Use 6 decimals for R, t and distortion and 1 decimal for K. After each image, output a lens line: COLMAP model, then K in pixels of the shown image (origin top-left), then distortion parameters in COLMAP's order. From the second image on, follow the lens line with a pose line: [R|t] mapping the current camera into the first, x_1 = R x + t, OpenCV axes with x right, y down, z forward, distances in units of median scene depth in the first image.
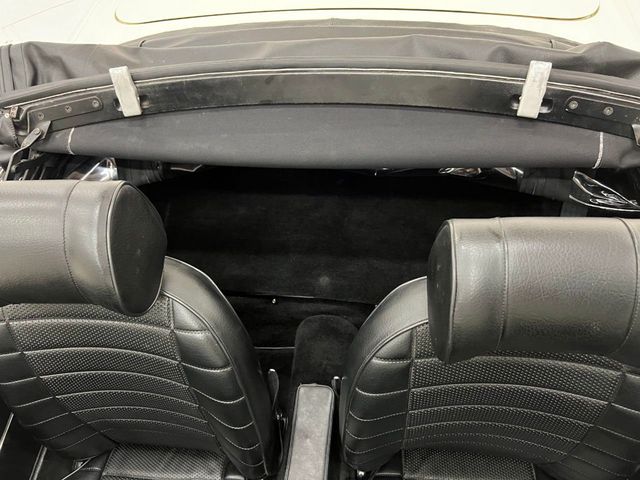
lens RADIAL K [[475.1, 0, 324.1], [0, 475.1, 240.6], [0, 0, 1]] dist [0.065725, -0.088547]
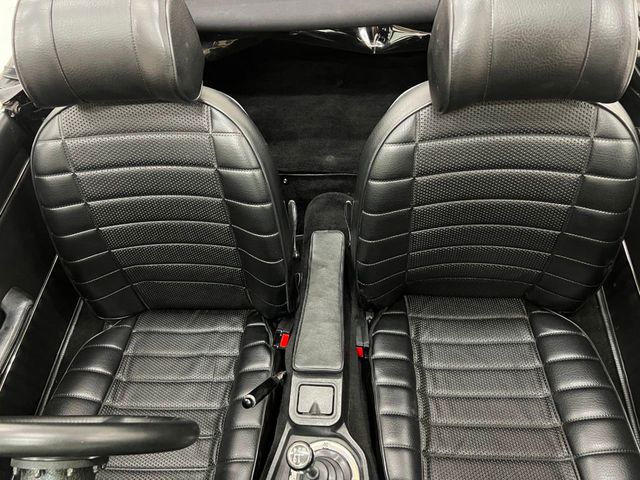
lens RADIAL K [[475.1, 0, 321.8], [0, 475.1, 238.5], [0, 0, 1]] dist [0.065725, -0.088547]
pose [[0.999325, -0.026027, 0.025908, -0.068548], [0.027068, 0.998806, -0.040670, 0.410037], [-0.024819, 0.041344, 0.998837, -0.133627]]
